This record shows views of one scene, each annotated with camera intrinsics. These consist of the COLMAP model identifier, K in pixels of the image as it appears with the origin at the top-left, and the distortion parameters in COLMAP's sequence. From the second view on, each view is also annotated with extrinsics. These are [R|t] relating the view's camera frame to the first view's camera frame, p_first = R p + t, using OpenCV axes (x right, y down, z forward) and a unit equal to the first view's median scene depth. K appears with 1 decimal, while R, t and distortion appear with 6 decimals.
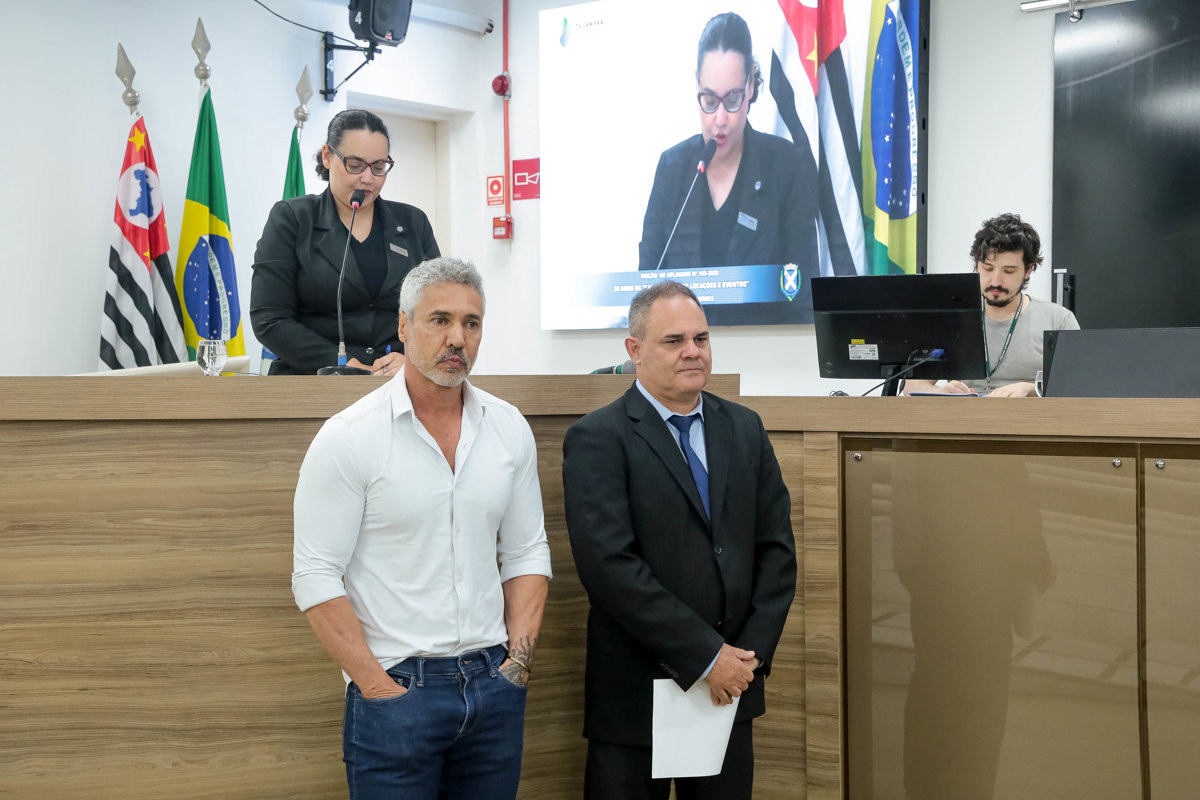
lens RADIAL K [[1797.7, 0, 583.9], [0, 1797.7, 400.4], [0, 0, 1]] dist [0.196359, 0.027184]
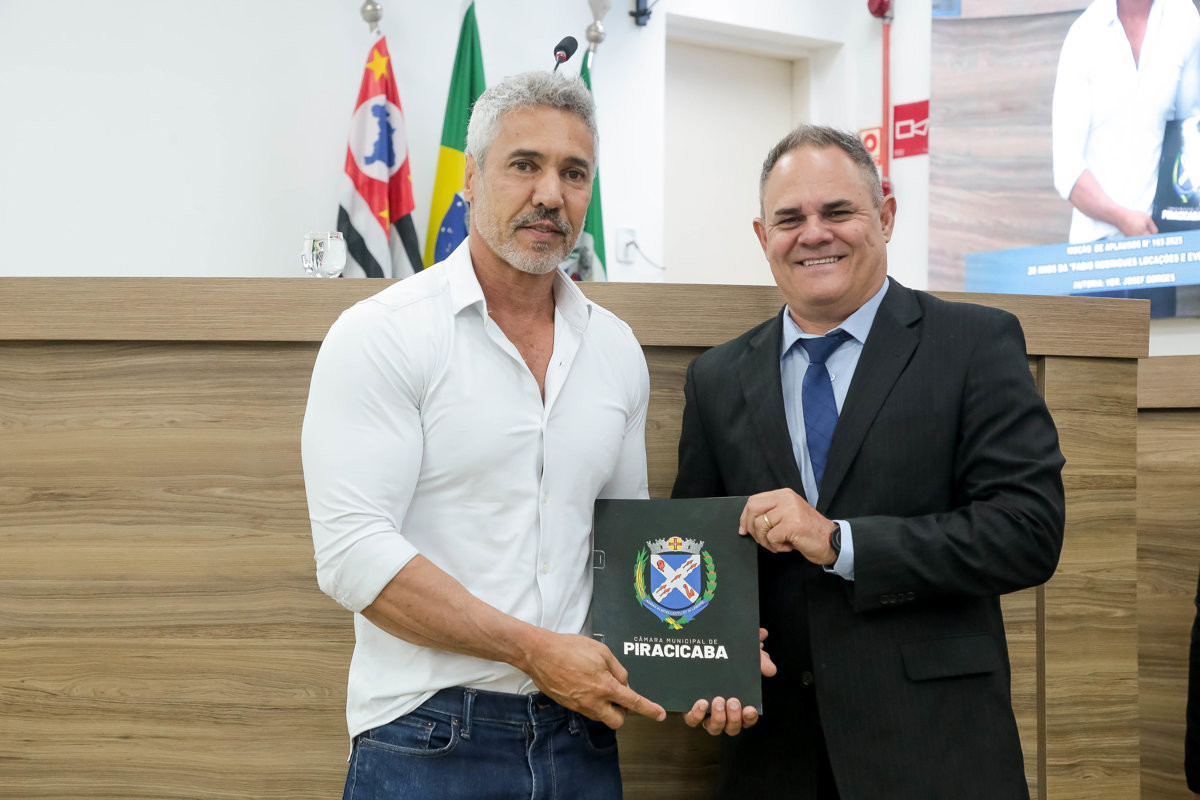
lens RADIAL K [[2155.8, 0, 586.2], [0, 2155.8, 408.0], [0, 0, 1]] dist [0.284689, 0.023433]
pose [[0.975489, 0.005966, -0.219966, 0.058593], [-0.016604, 0.998778, -0.046544, 0.057365], [0.219420, 0.049056, 0.974396, 0.192884]]
